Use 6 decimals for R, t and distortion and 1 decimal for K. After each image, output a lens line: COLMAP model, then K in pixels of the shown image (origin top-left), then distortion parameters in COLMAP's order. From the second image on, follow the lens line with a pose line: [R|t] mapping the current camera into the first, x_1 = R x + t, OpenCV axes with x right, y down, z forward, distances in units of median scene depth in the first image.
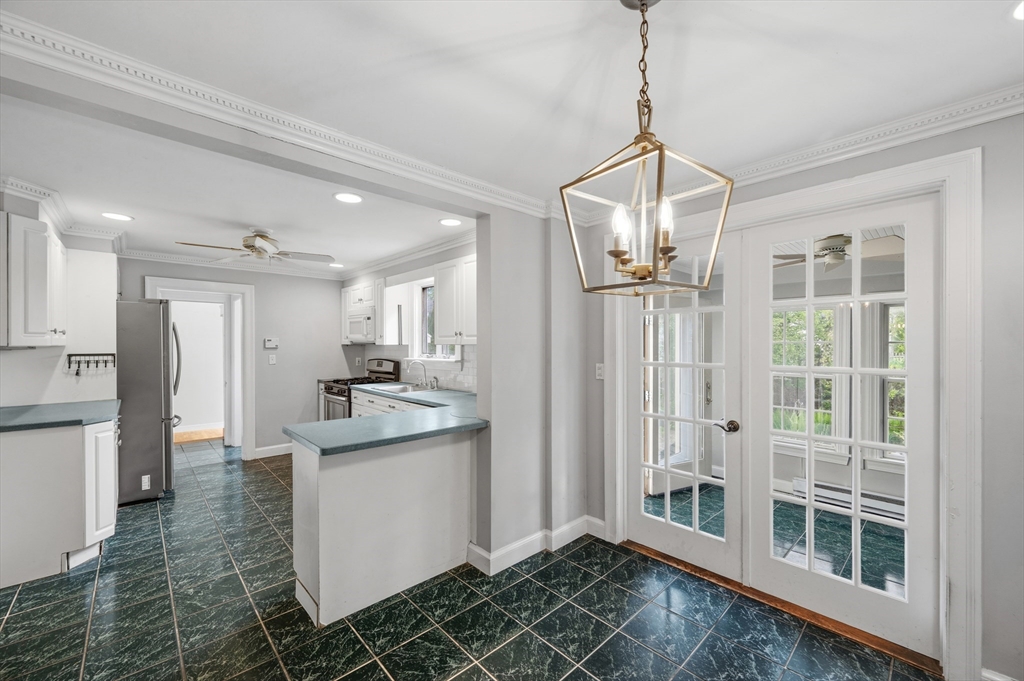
lens RADIAL K [[407.0, 0, 510.6], [0, 407.0, 355.2], [0, 0, 1]] dist [0.003084, -0.000376]
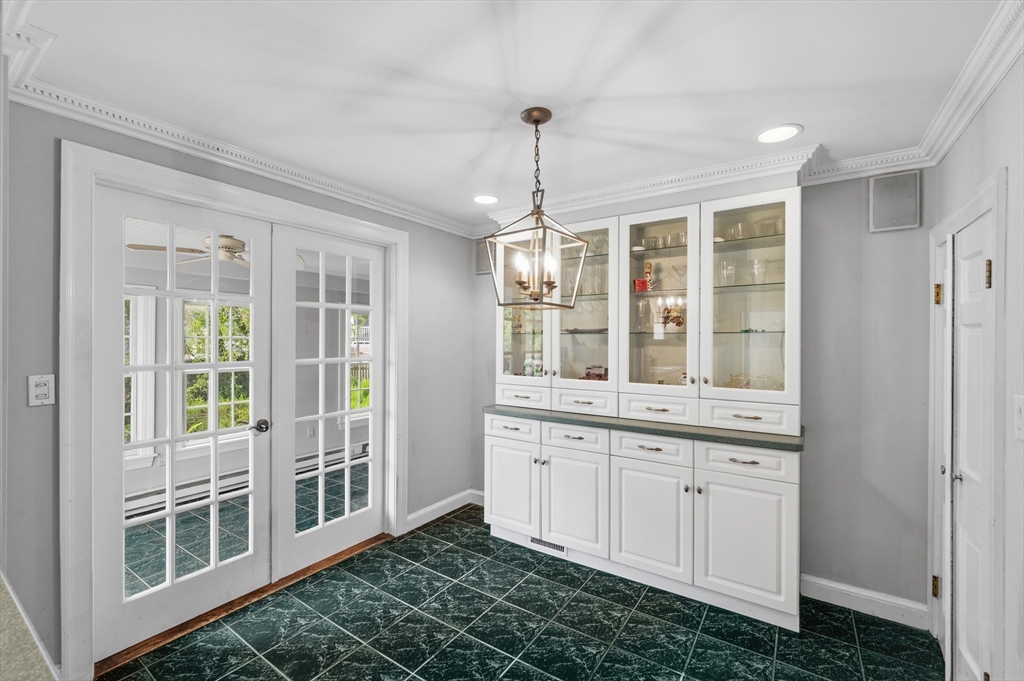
lens RADIAL K [[441.7, 0, 517.8], [0, 441.7, 331.0], [0, 0, 1]] dist [-0.001409, -0.000032]
pose [[-0.230948, 0.016710, 0.972823, -1.096829], [0.023676, 0.999653, -0.011550, -0.036270], [-0.972678, 0.020365, -0.231263, 1.172554]]
